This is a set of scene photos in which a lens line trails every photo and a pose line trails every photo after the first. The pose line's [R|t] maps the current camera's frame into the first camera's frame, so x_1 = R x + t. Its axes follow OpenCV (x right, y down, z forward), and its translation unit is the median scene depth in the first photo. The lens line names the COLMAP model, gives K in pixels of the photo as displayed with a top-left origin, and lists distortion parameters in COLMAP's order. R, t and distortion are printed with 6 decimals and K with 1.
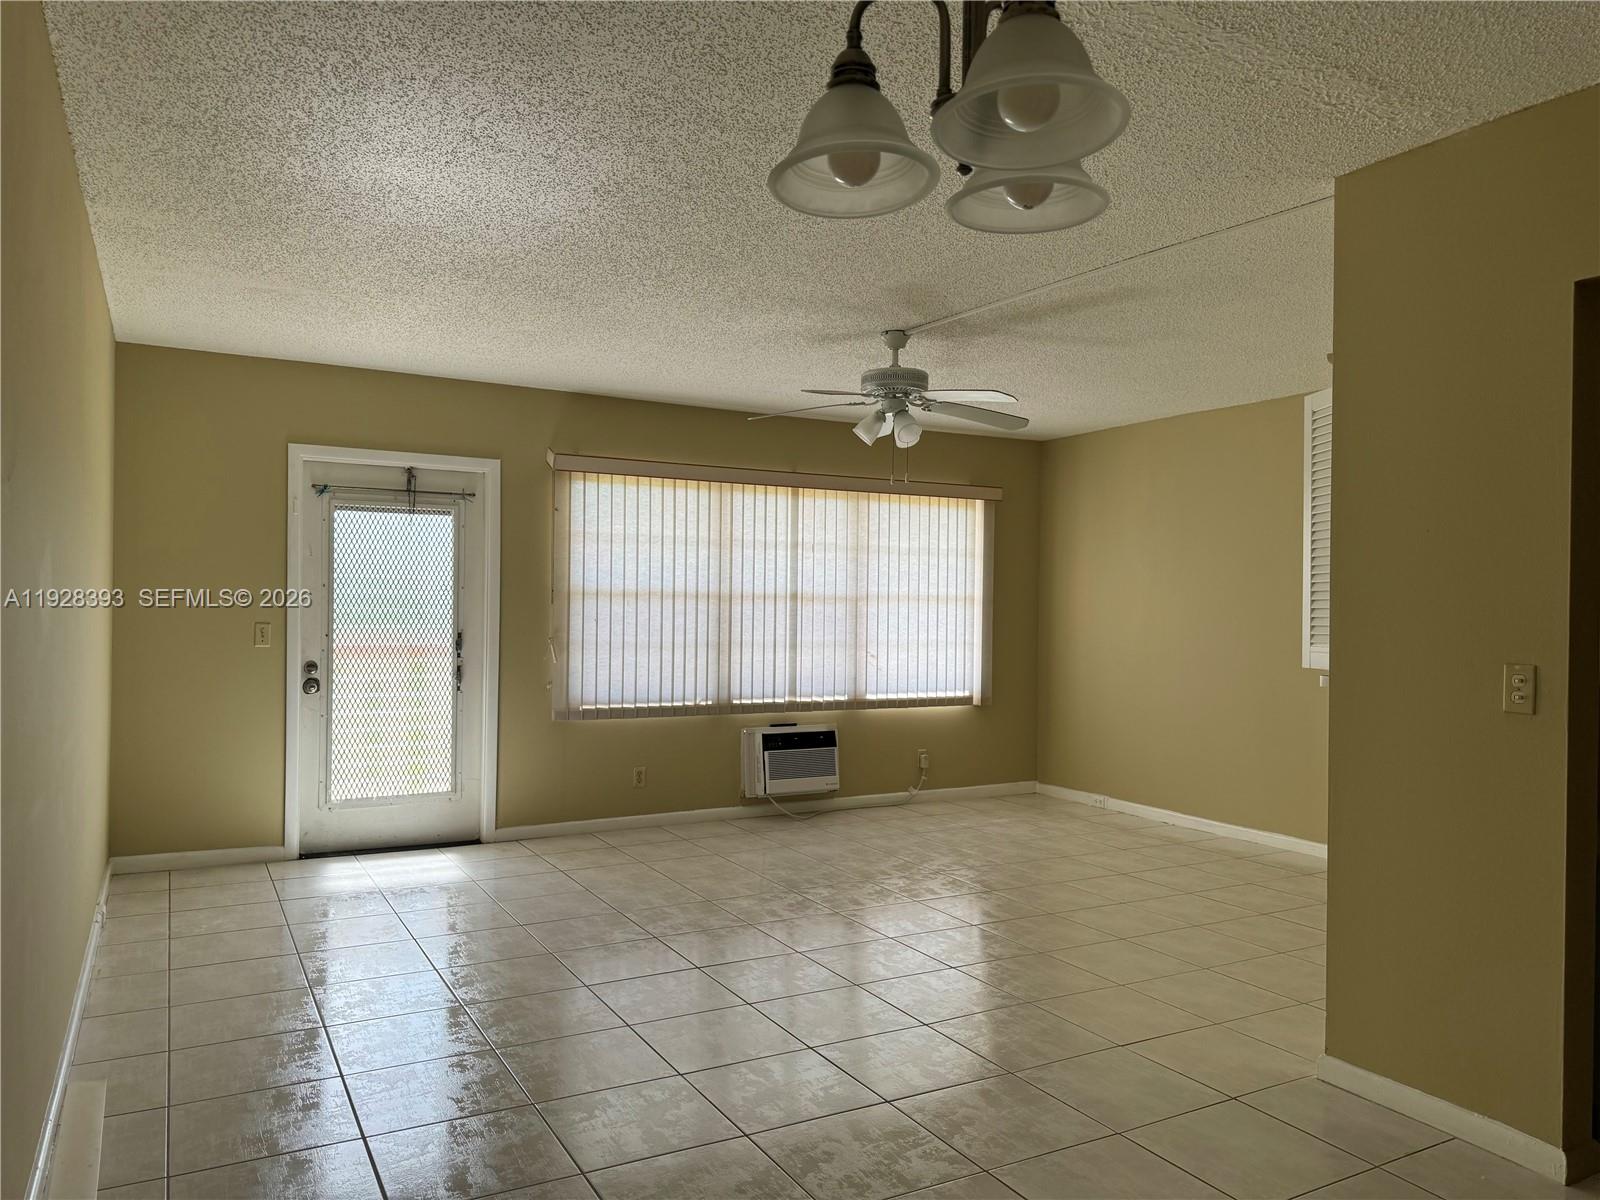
lens RADIAL K [[1131.6, 0, 800.7], [0, 1131.6, 600.6], [0, 0, 1]] dist [-0.000808, -0.005435]
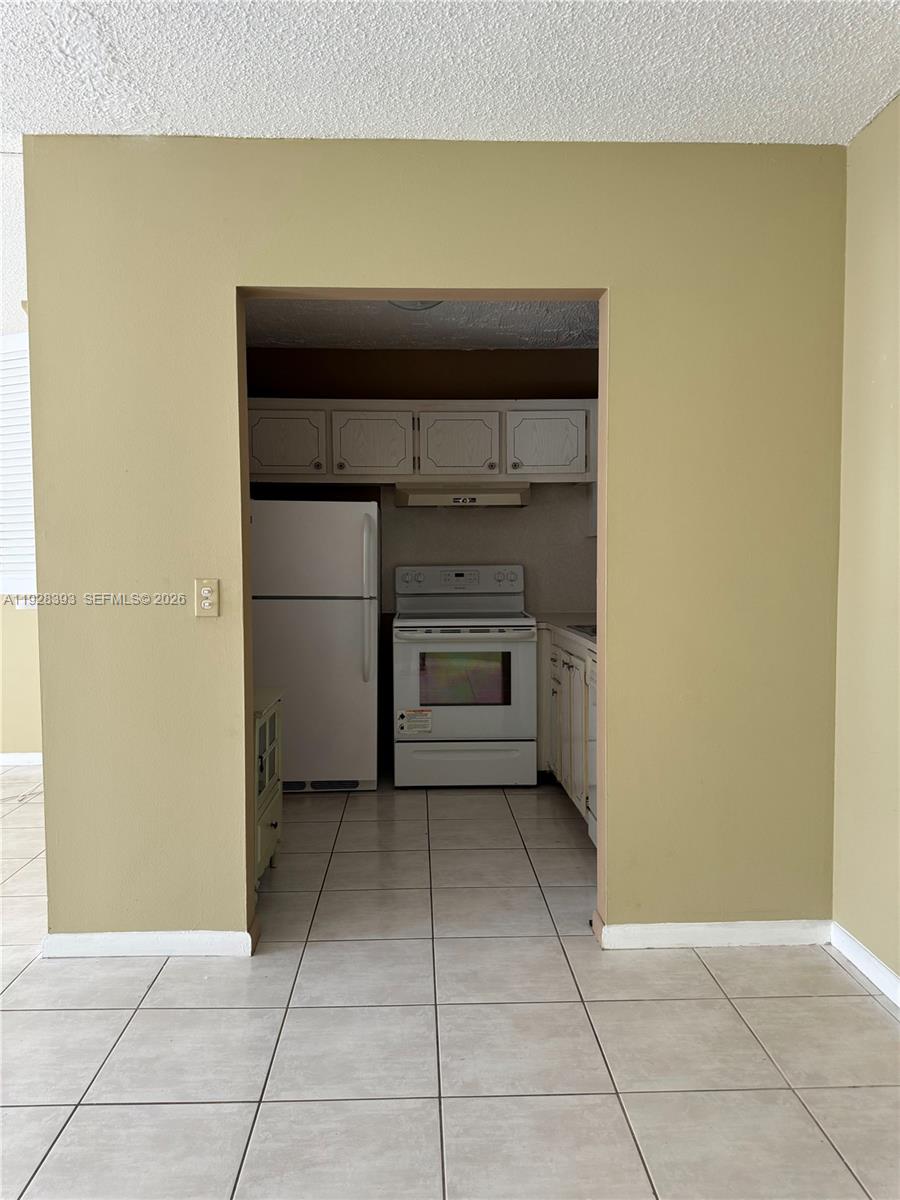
lens RADIAL K [[848.7, 0, 447.9], [0, 848.7, 602.5], [0, 0, 1]] dist [-0.000808, -0.005435]
pose [[0.459811, -0.061947, 0.885853, -0.096601], [0.005298, 0.997737, 0.067021, 0.019862], [-0.888001, -0.026124, 0.459099, 0.310819]]
